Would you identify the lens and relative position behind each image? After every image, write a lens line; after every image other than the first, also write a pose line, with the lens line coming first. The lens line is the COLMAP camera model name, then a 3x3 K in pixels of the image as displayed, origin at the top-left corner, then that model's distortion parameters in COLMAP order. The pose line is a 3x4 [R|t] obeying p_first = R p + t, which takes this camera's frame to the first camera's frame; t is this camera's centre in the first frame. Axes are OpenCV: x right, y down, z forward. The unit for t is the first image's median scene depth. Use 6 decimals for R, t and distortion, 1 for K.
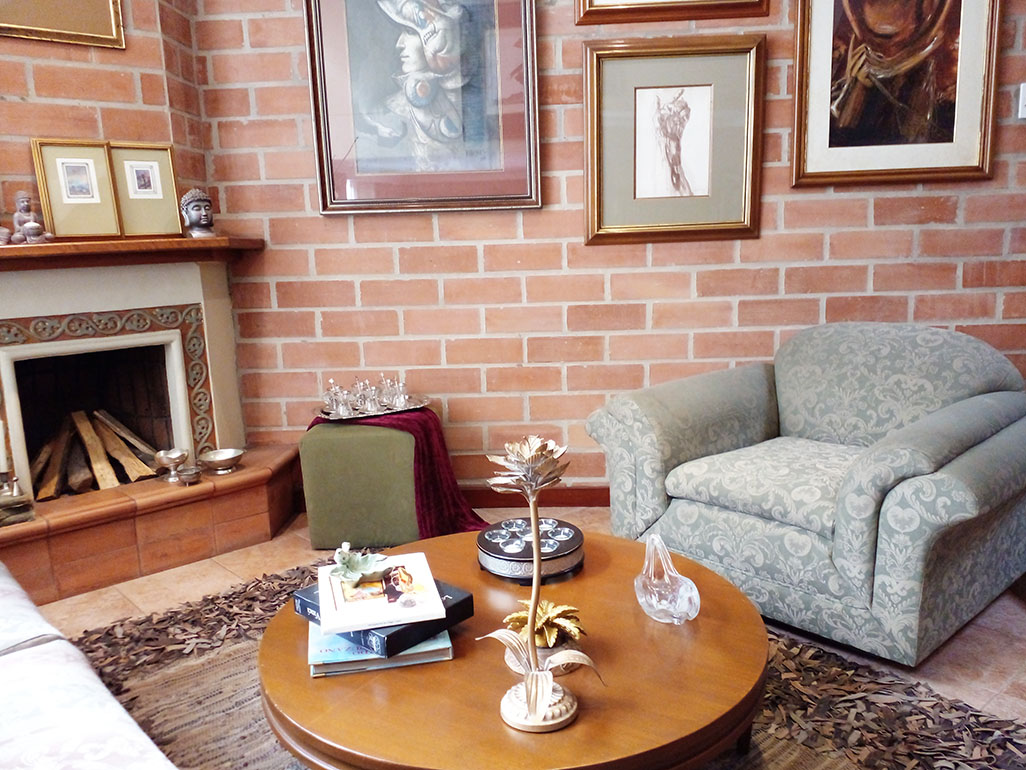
lens RADIAL K [[847.2, 0, 513.0], [0, 847.2, 385.0], [0, 0, 1]] dist [0.009482, -0.003820]
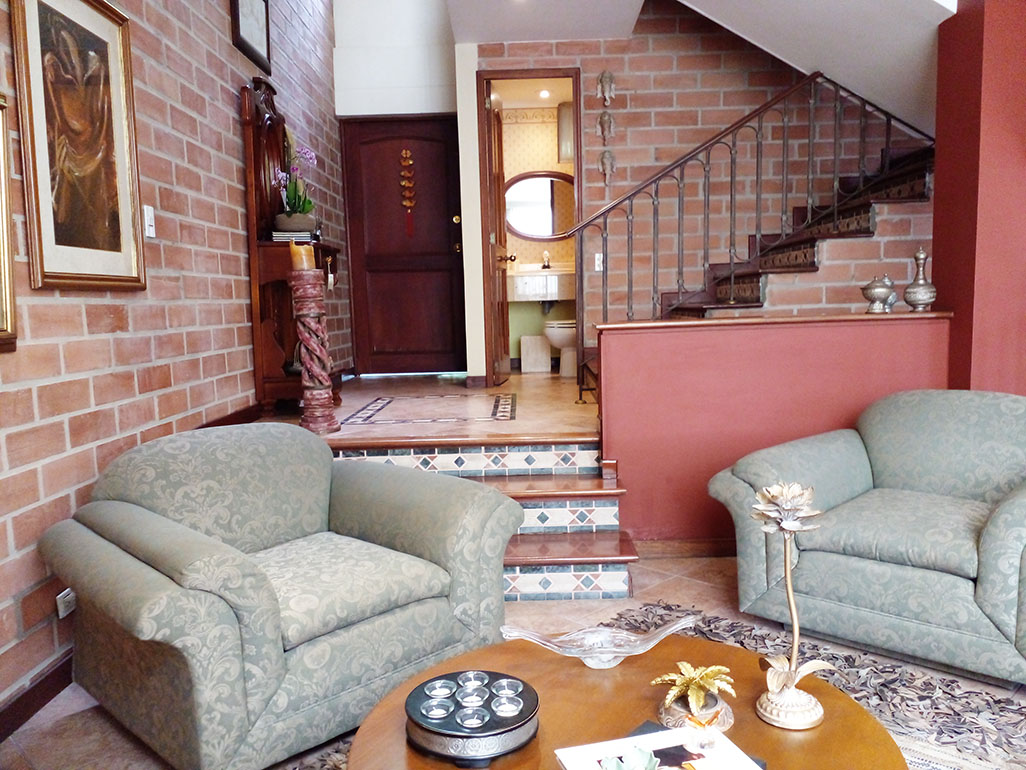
lens RADIAL K [[847.2, 0, 513.0], [0, 847.2, 385.0], [0, 0, 1]] dist [0.009482, -0.003820]
pose [[-0.006506, -0.066093, 0.997792, -0.488776], [0.216410, 0.974074, 0.065933, -0.098409], [-0.976281, 0.216361, 0.007966, 0.571209]]
